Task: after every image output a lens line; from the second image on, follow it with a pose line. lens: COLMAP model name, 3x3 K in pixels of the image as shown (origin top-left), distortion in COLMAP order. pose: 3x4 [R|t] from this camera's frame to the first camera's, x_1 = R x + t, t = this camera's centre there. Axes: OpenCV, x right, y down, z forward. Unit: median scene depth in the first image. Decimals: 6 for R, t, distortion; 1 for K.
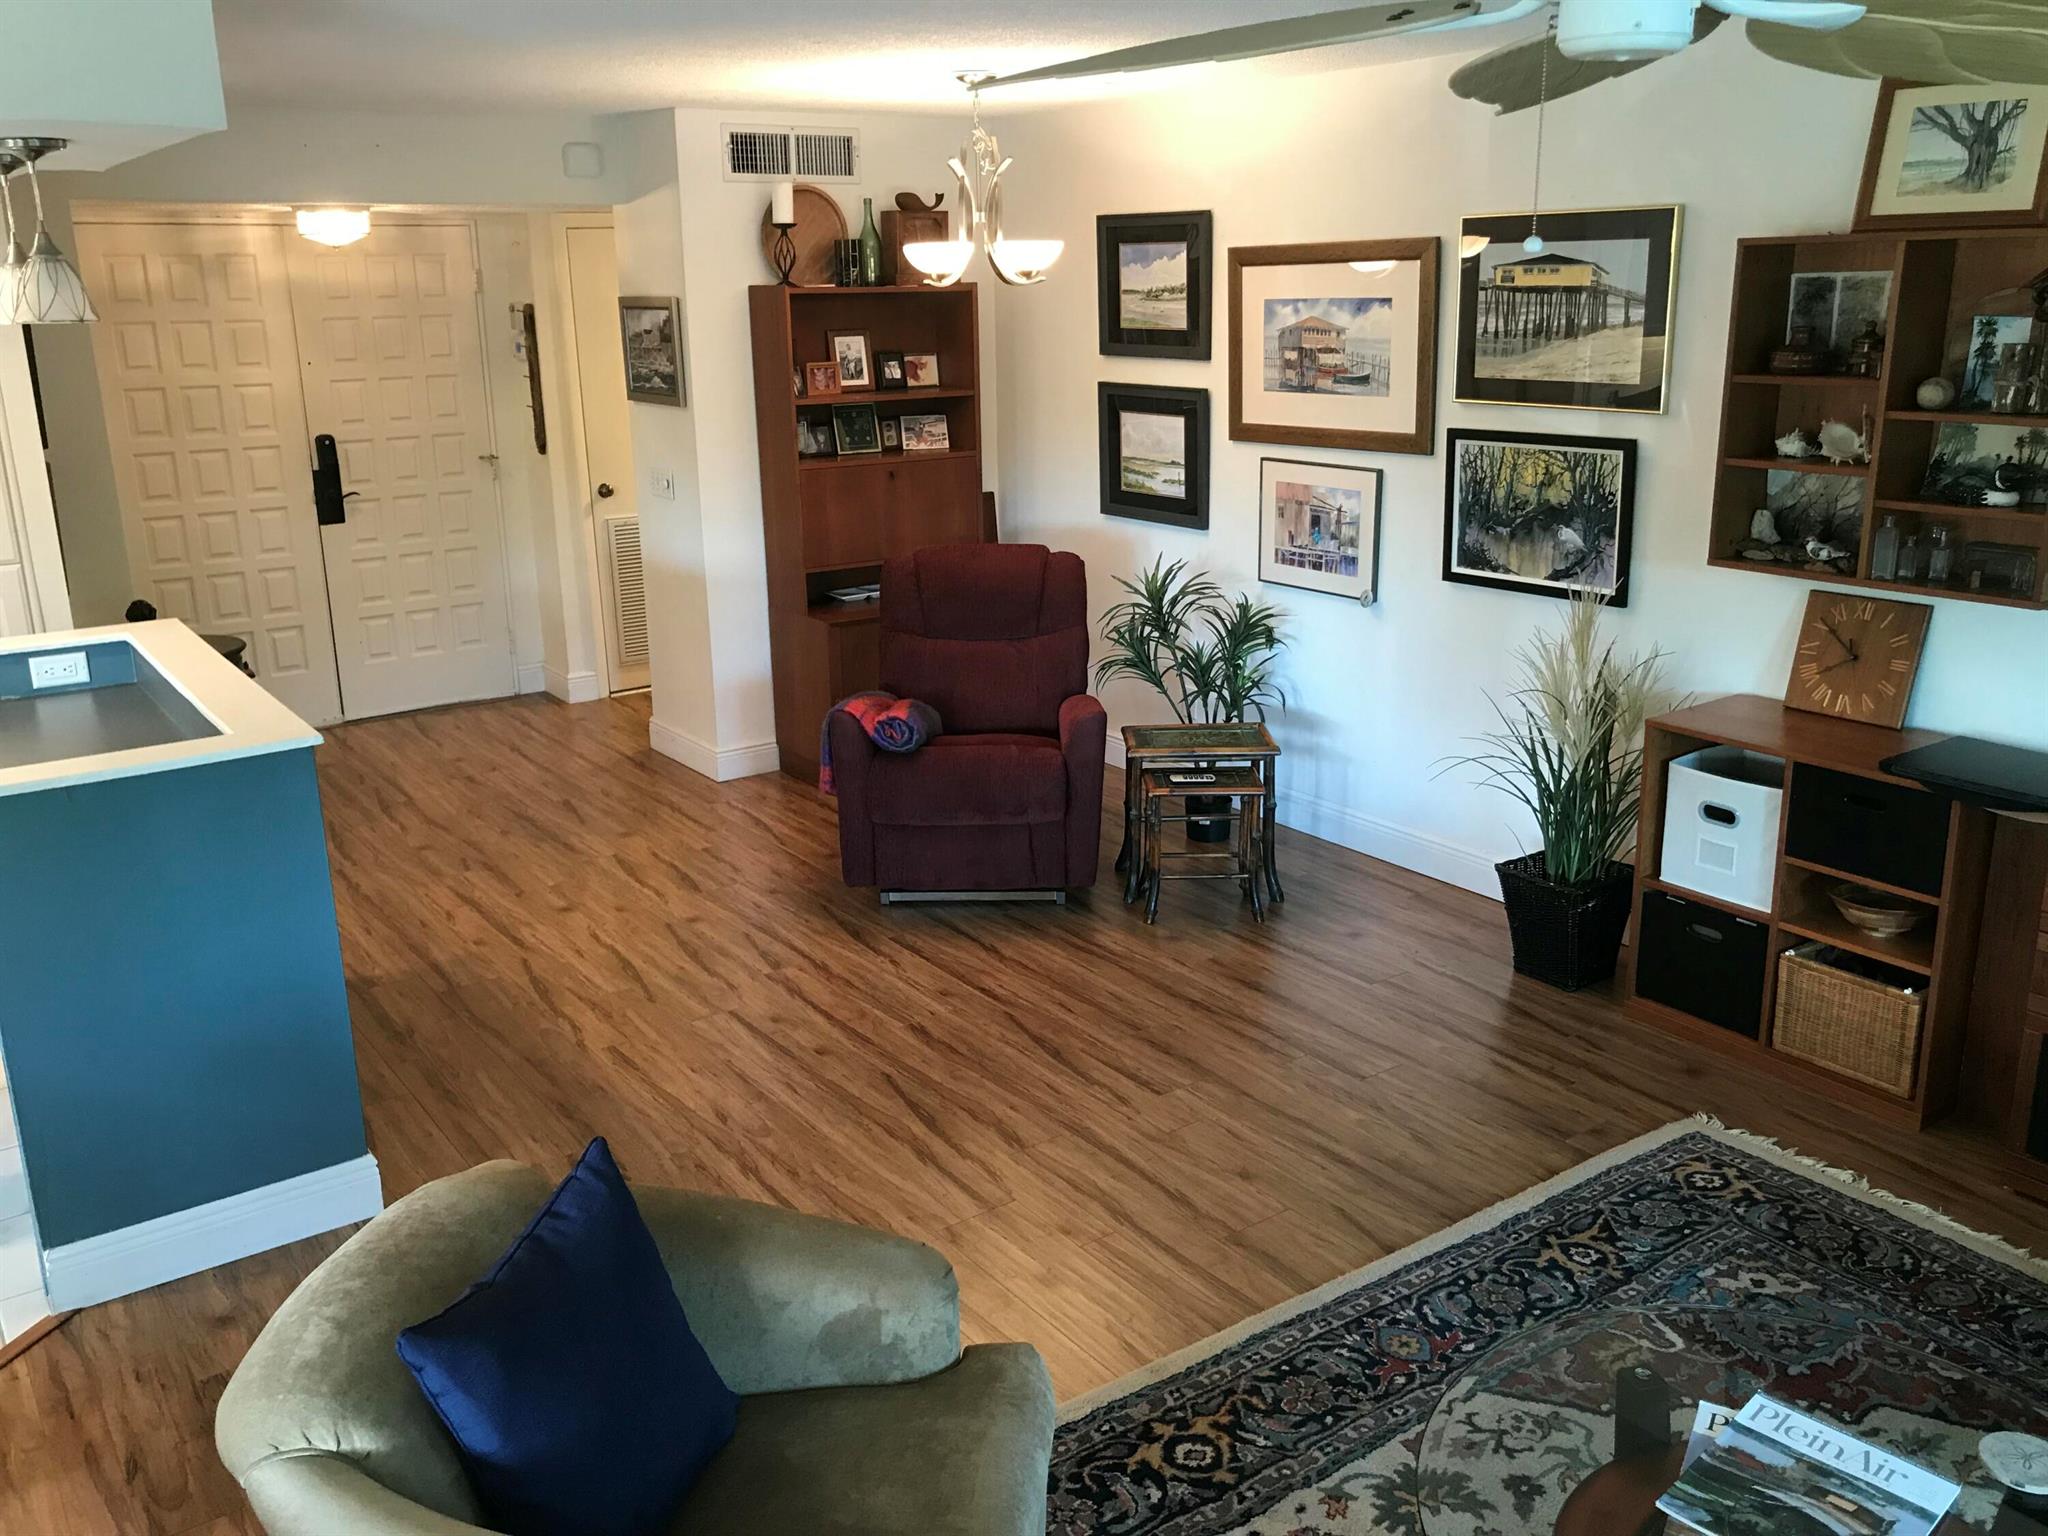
lens RADIAL K [[1676.4, 0, 1001.8], [0, 1676.4, 764.0], [0, 0, 1]] dist [0.043241, -0.053086]
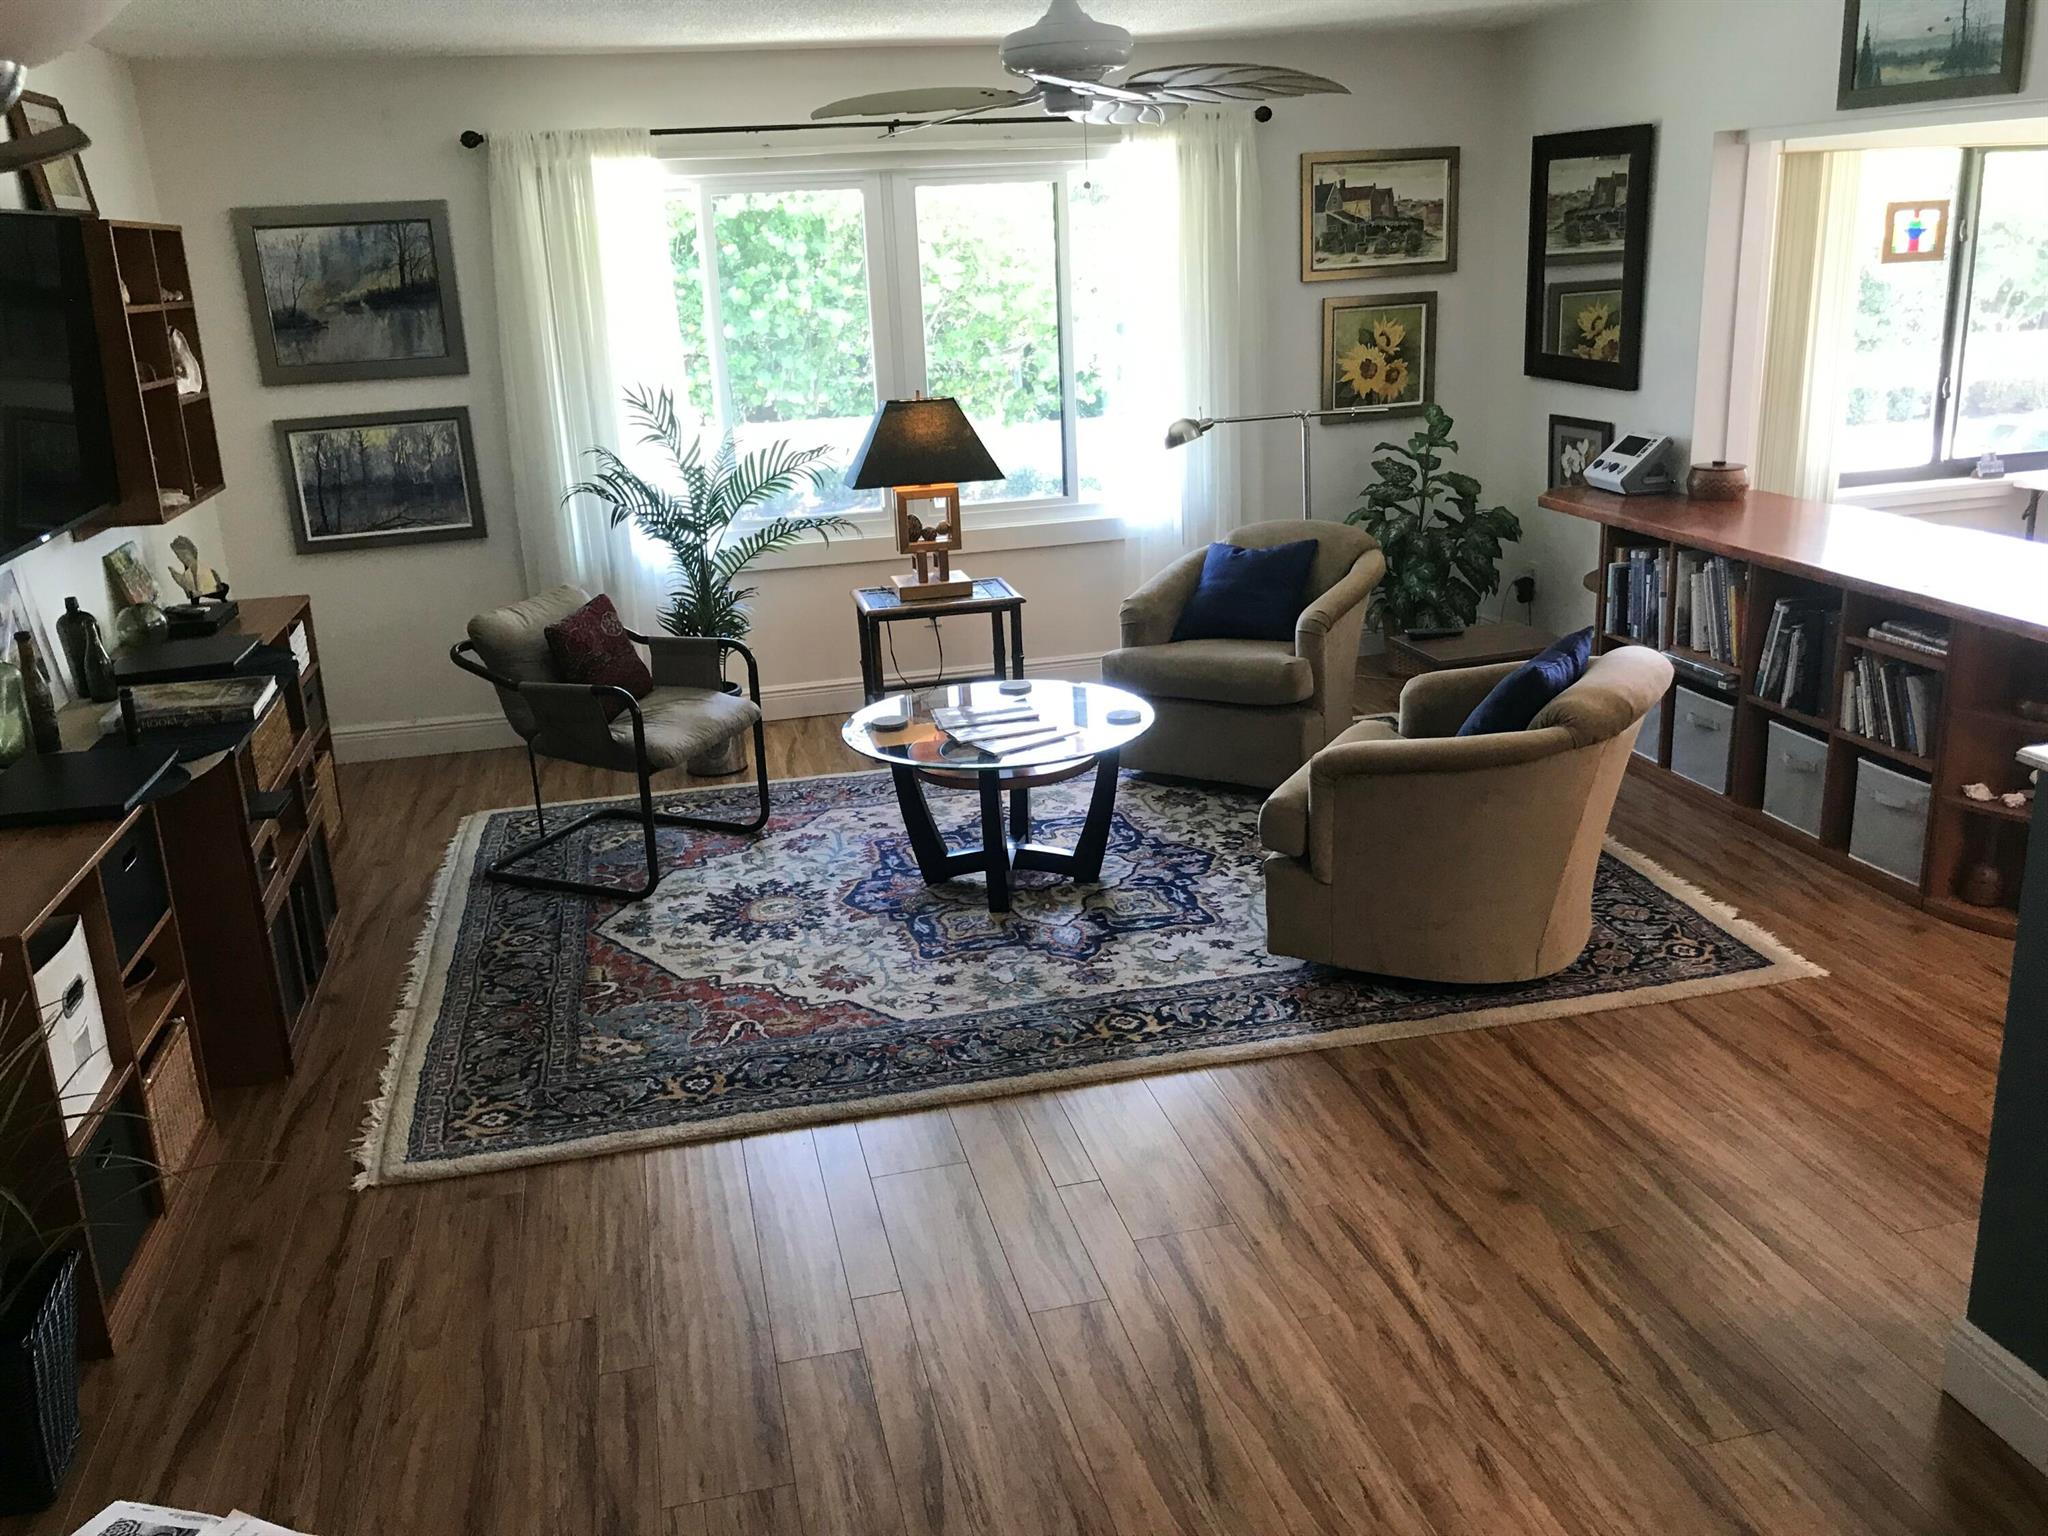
lens RADIAL K [[1676.4, 0, 1031.0], [0, 1676.4, 758.9], [0, 0, 1]] dist [0.043241, -0.053086]
pose [[-0.929356, -0.051110, 0.365629, -0.181816], [0.162095, 0.833314, 0.528501, -0.308444], [-0.331695, 0.550432, -0.766161, 1.124868]]
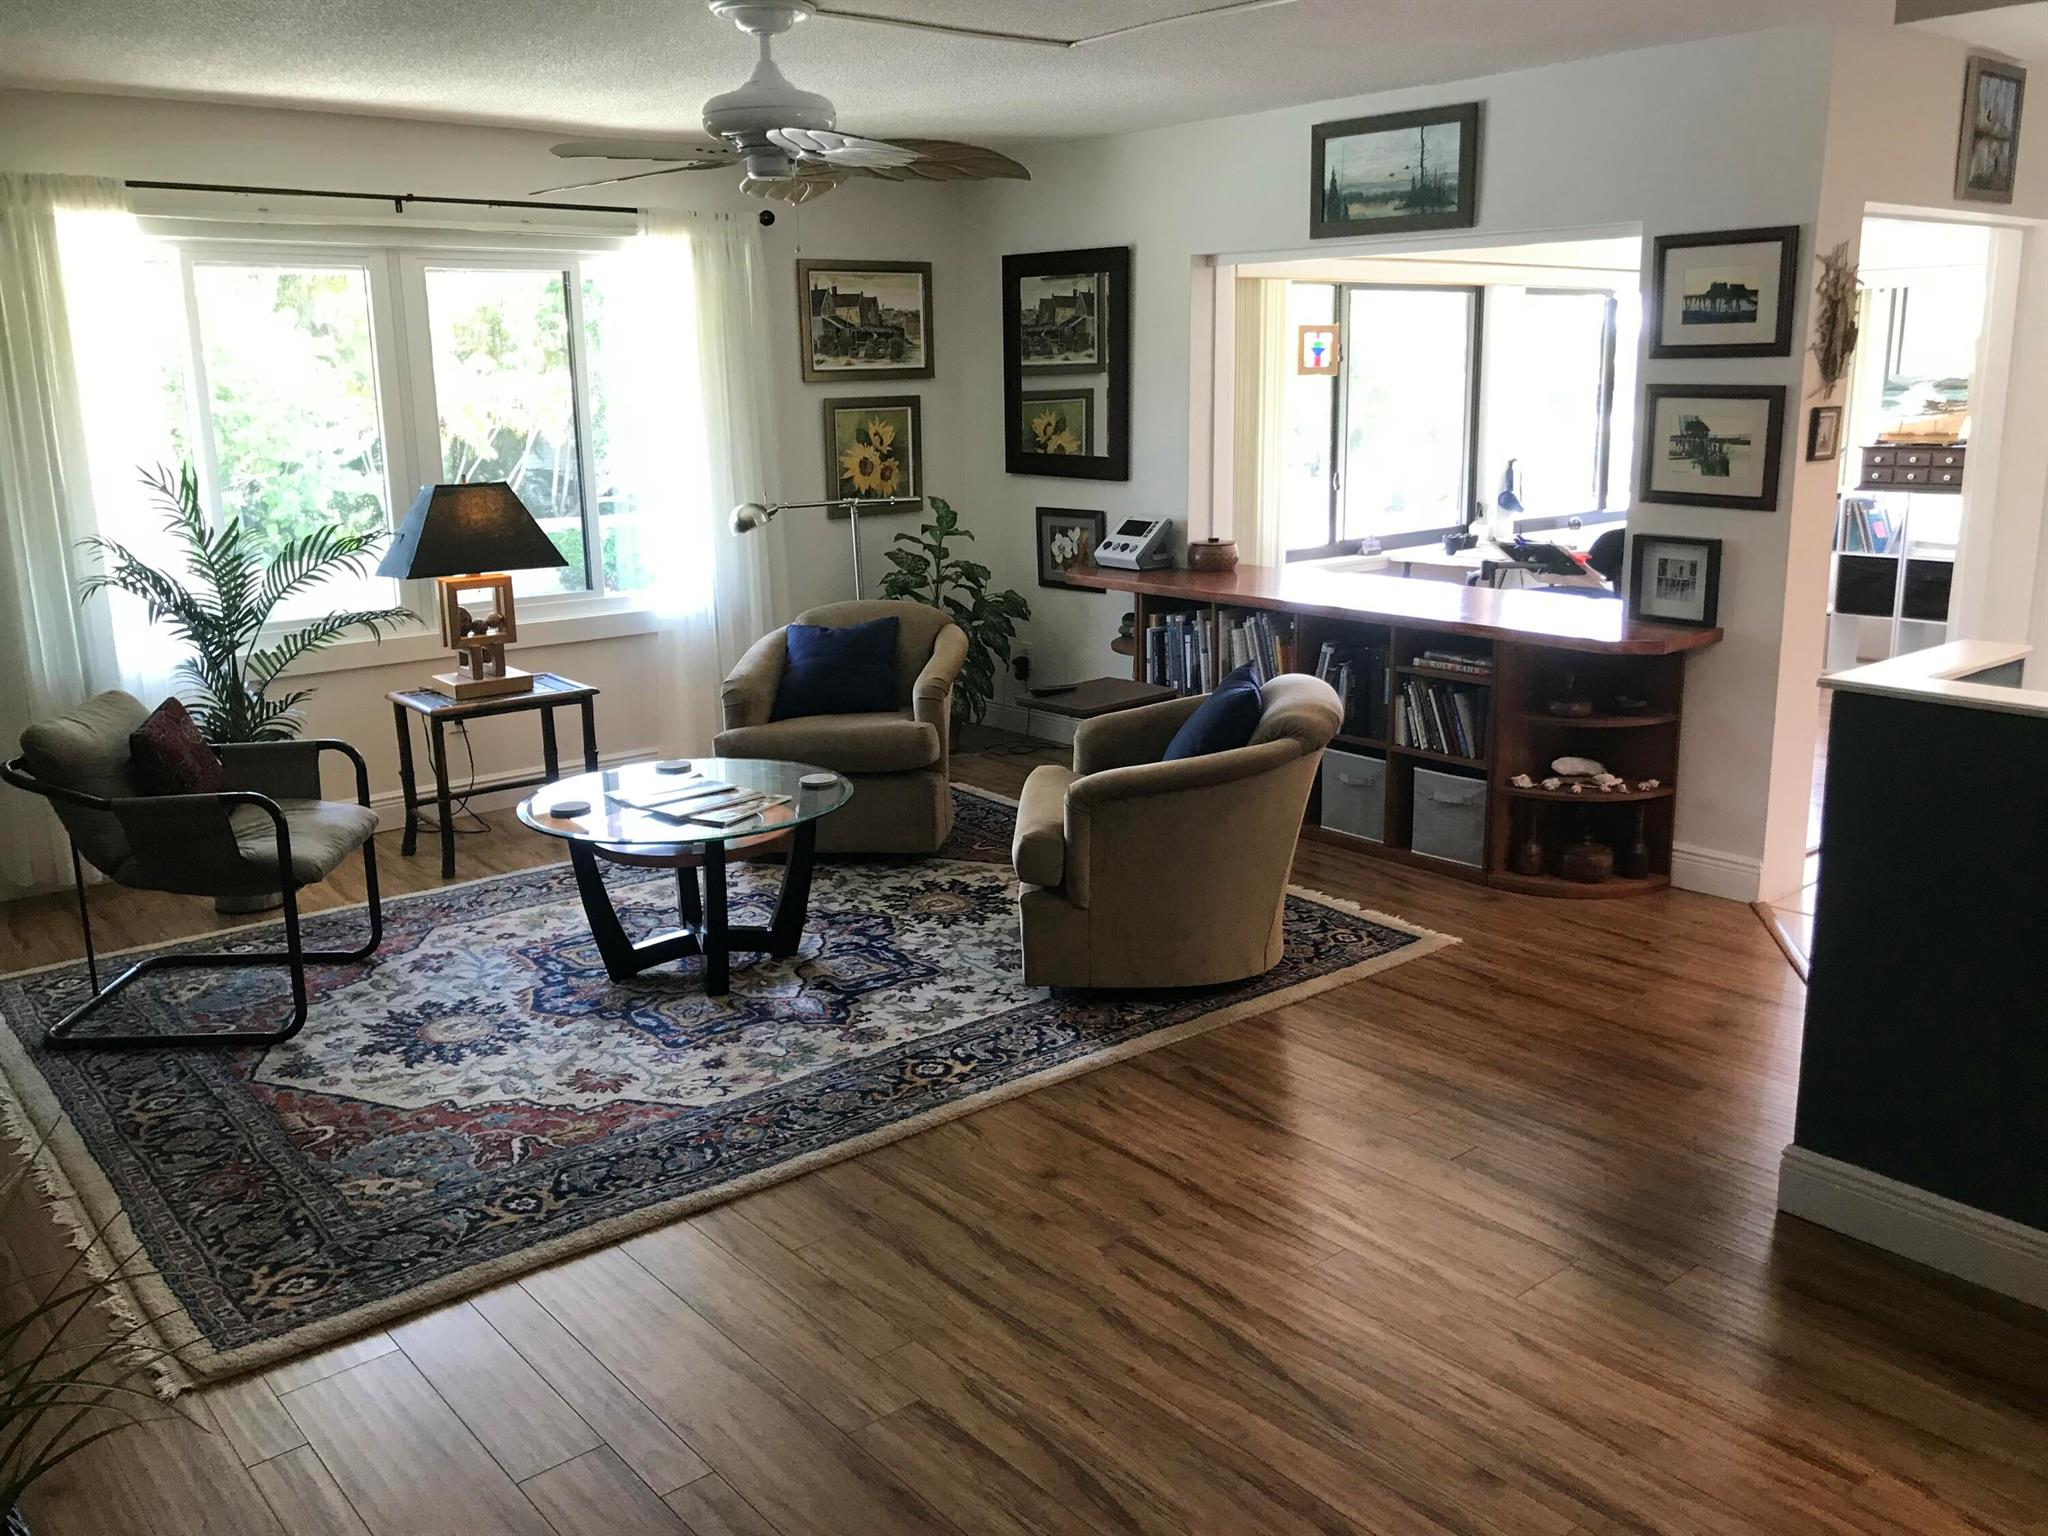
lens RADIAL K [[1676.4, 0, 1019.5], [0, 1676.4, 764.8], [0, 0, 1]] dist [0.043241, -0.053086]
pose [[-0.995786, 0.052499, -0.075191, 0.074240], [0.008239, 0.867826, 0.496800, -0.293689], [0.091334, 0.494087, -0.864601, 1.187234]]
